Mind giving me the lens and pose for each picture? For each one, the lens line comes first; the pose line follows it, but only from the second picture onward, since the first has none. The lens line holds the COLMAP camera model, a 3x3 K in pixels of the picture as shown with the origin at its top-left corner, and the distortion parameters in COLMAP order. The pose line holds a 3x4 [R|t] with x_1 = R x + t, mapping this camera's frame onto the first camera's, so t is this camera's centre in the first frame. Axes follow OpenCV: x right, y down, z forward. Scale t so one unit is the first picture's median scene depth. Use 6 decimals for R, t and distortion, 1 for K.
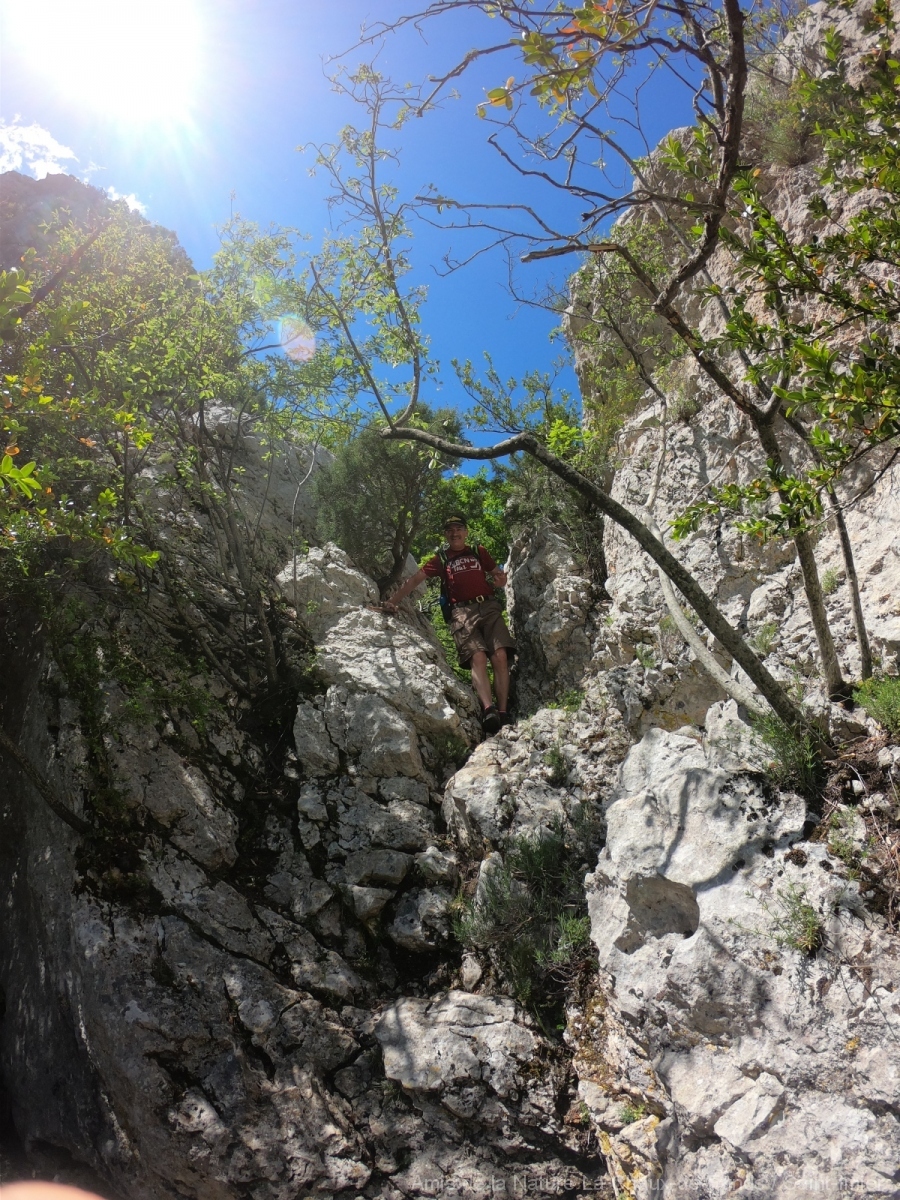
lens RADIAL K [[546.4, 0, 457.2], [0, 546.4, 603.7], [0, 0, 1]] dist [-0.245547, 0.064371]
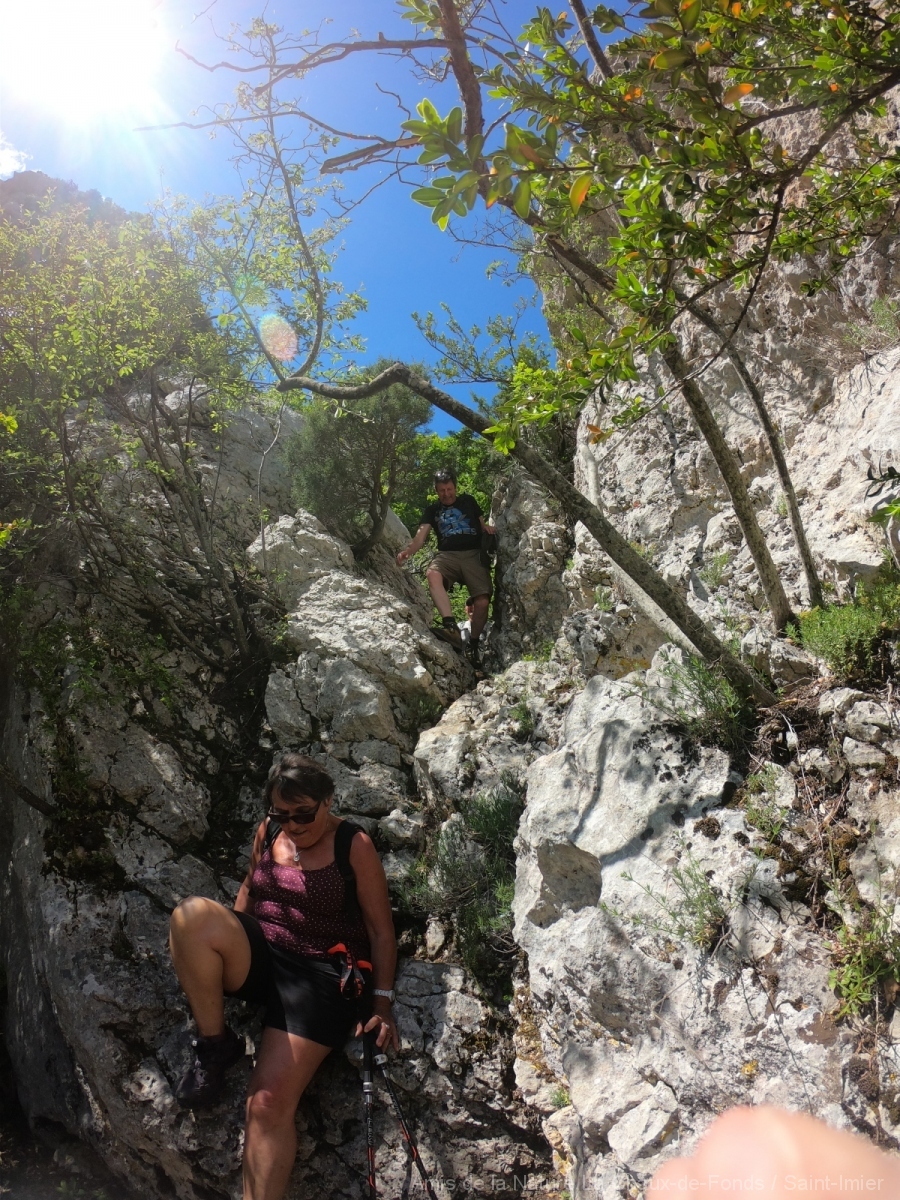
lens RADIAL K [[544.9, 0, 447.9], [0, 544.9, 604.1], [0, 0, 1]] dist [-0.246022, 0.063921]
pose [[0.996217, -0.073708, -0.046021, 0.114938], [0.076909, 0.994424, 0.072158, 0.017330], [0.040446, -0.075424, 0.996331, 0.044190]]
